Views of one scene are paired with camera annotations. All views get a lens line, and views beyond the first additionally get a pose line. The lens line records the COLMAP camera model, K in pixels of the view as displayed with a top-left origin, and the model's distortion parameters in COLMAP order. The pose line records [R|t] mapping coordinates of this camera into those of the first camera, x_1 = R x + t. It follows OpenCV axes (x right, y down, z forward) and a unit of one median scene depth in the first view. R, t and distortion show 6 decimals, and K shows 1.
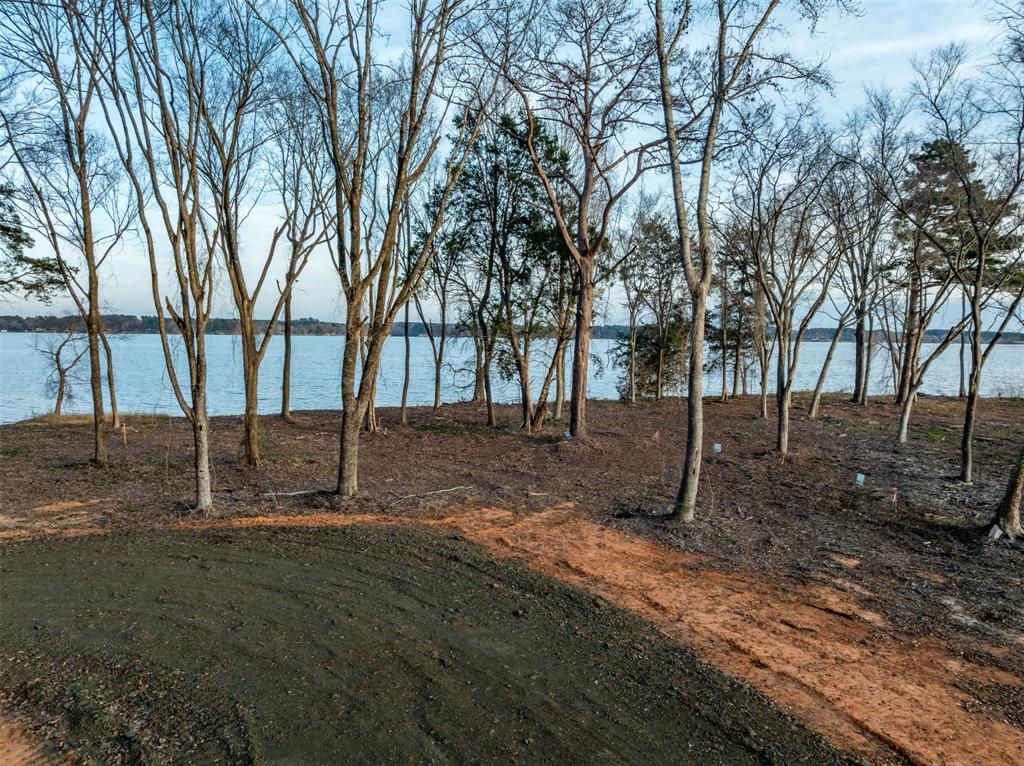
lens RADIAL K [[715.7, 0, 512.0], [0, 715.7, 383.0], [0, 0, 1]] dist [-0.036798, 0.000496]
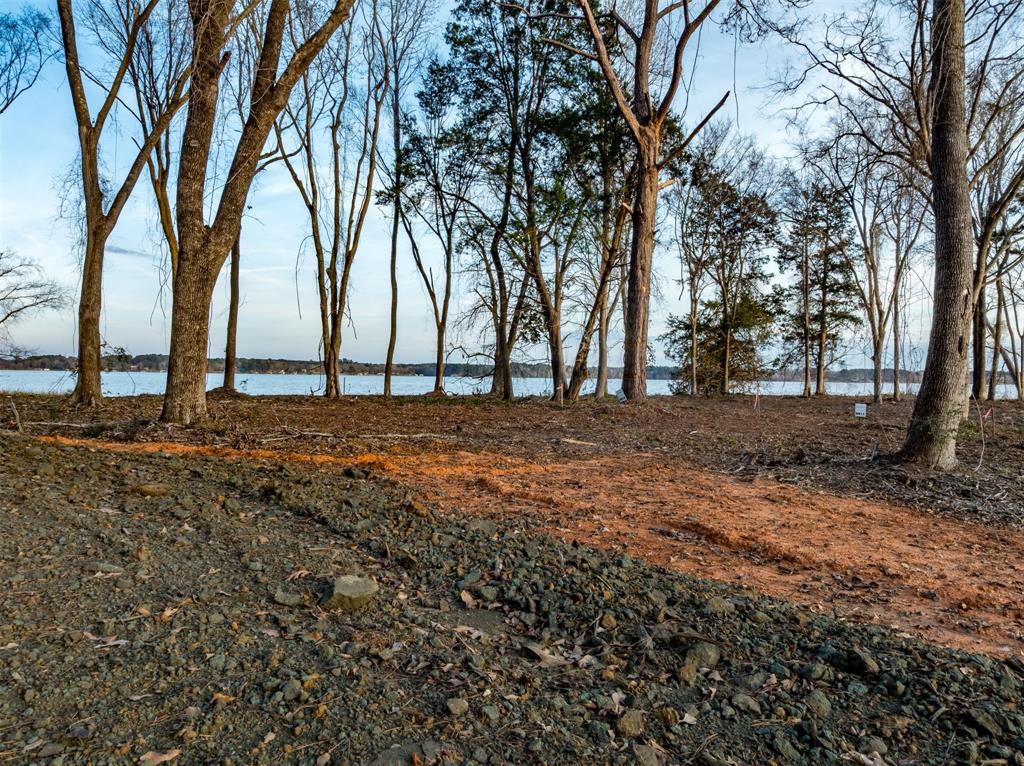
lens RADIAL K [[715.7, 0, 512.0], [0, 715.7, 383.0], [0, 0, 1]] dist [-0.036798, 0.000496]
pose [[0.998970, 0.003283, -0.045257, 0.007046], [-0.005957, 0.998235, -0.059090, 0.087239], [0.044983, 0.059298, 0.997226, 0.295979]]
